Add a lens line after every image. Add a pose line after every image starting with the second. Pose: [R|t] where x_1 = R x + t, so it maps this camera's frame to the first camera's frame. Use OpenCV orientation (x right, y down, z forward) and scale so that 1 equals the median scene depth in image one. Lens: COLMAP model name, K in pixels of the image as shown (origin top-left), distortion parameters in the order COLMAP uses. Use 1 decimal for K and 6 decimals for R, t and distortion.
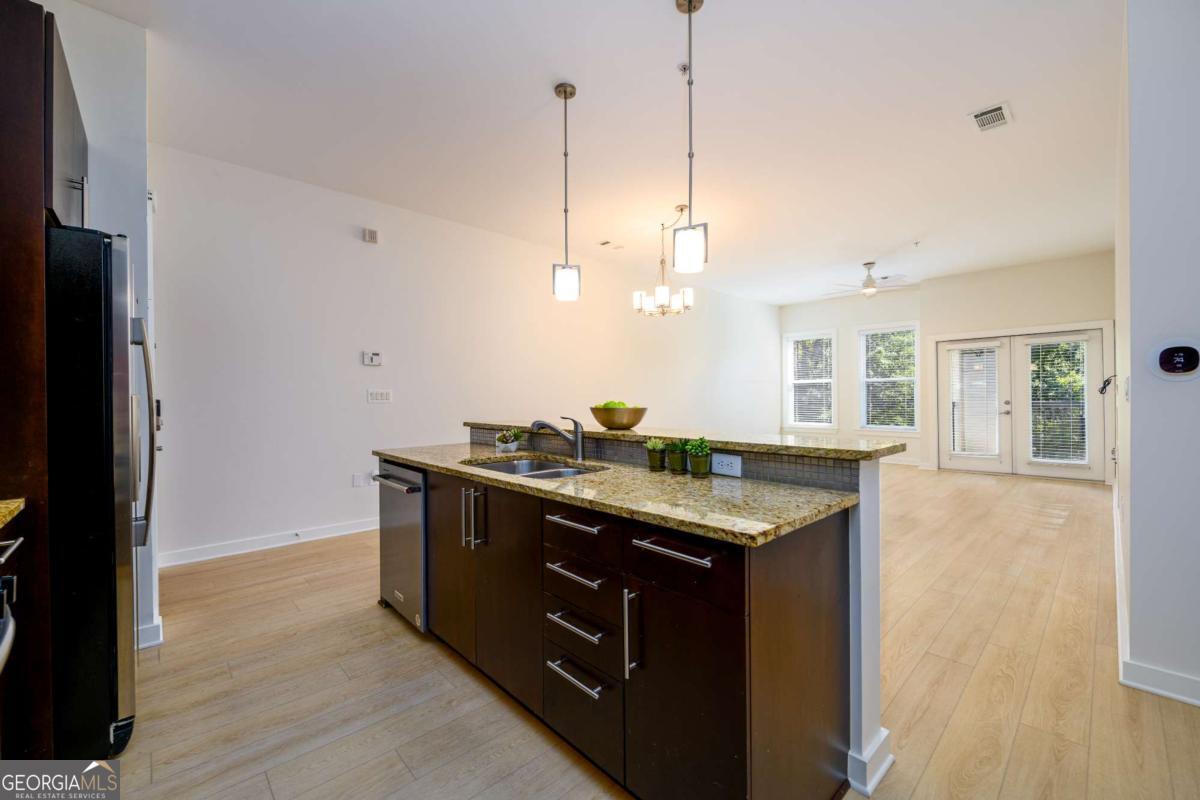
lens RADIAL K [[479.2, 0, 600.0], [0, 479.2, 400.0], [0, 0, 1]] dist [0.000471, -0.000194]
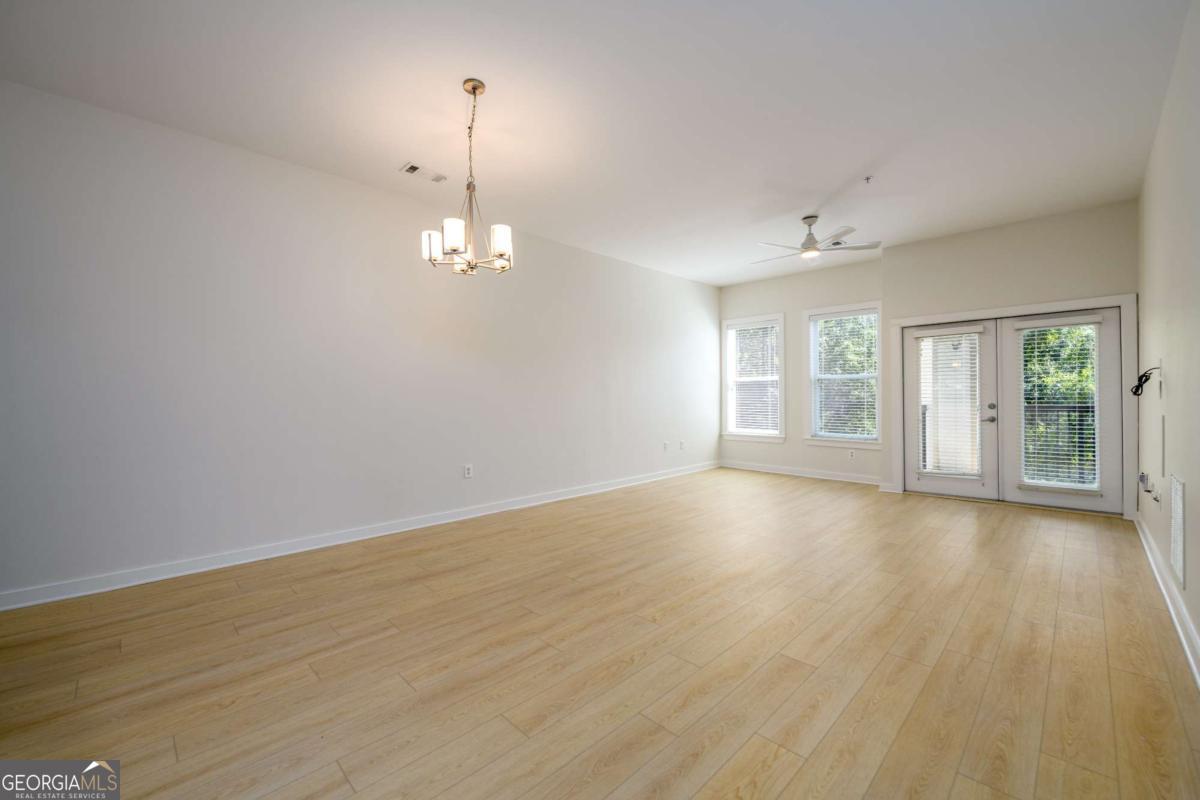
lens RADIAL K [[479.2, 0, 600.0], [0, 479.2, 400.0], [0, 0, 1]] dist [0.000471, -0.000194]
pose [[0.999655, 0.003836, 0.025983, 0.205739], [-0.003842, 0.999993, 0.000195, -0.002477], [-0.025982, -0.000294, 0.999662, 0.253050]]
